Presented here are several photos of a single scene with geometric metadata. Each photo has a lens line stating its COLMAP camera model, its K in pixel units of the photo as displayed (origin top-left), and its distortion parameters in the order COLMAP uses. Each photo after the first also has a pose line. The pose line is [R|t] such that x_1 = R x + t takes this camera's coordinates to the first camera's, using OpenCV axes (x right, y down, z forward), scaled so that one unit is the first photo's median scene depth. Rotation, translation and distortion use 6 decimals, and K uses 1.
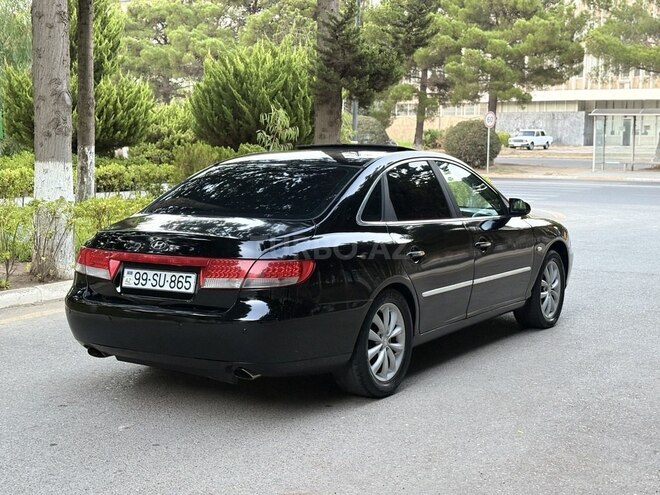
lens RADIAL K [[1004.1, 0, 324.9], [0, 1004.1, 247.3], [0, 0, 1]] dist [0.256264, -1.077235]
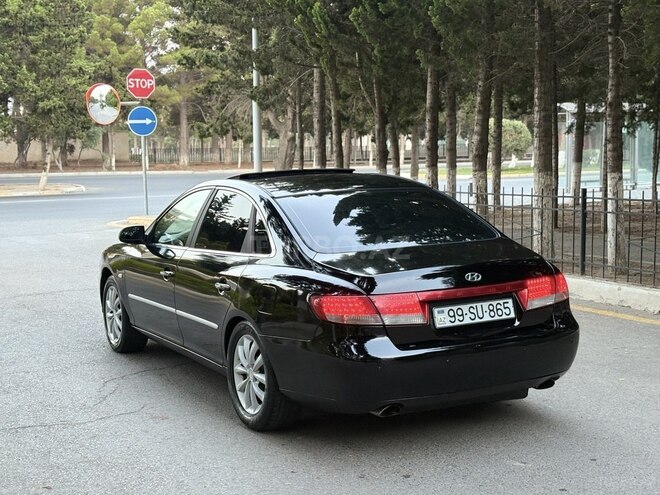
lens RADIAL K [[1003.1, 0, 320.3], [0, 1003.1, 248.9], [0, 0, 1]] dist [0.246006, -0.983412]
pose [[0.495559, -0.107034, 0.861954, -0.576699], [0.118374, 0.991442, 0.055058, -0.053608], [-0.860470, 0.074748, 0.503988, 0.342097]]
